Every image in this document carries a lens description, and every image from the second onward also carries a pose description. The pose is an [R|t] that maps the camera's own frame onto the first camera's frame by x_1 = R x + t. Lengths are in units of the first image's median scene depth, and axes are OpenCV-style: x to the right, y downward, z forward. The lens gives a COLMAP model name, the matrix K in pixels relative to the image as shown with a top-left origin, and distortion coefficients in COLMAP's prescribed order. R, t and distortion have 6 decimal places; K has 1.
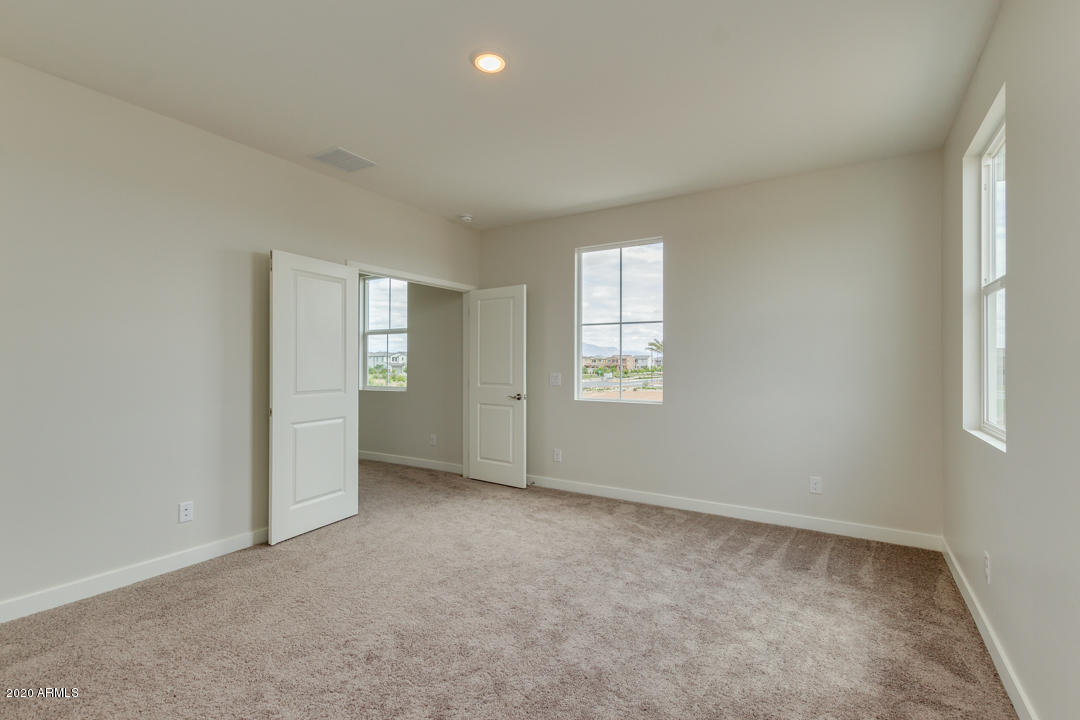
lens RADIAL K [[503.1, 0, 534.3], [0, 503.1, 358.9], [0, 0, 1]] dist [0.004428, -0.000884]
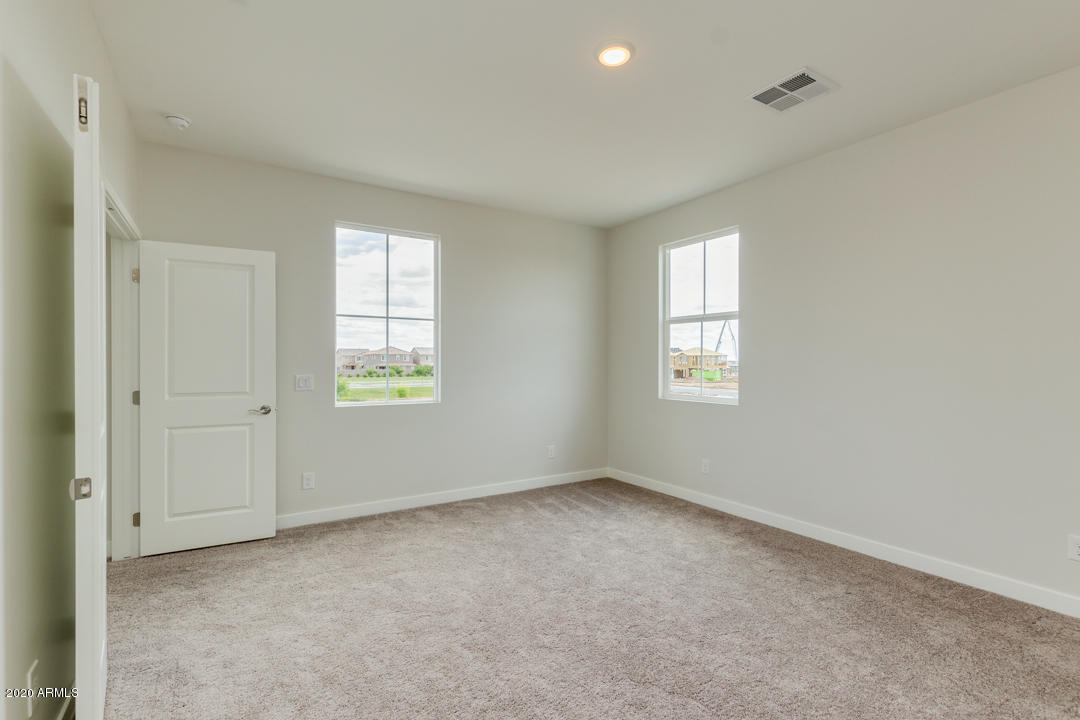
lens RADIAL K [[503.1, 0, 533.6], [0, 503.1, 363.6], [0, 0, 1]] dist [0.004428, -0.000884]
pose [[0.415759, -0.002603, 0.909471, -0.603898], [-0.003386, 0.999985, 0.004410, 0.008078], [-0.909469, -0.004913, 0.415744, 0.430215]]
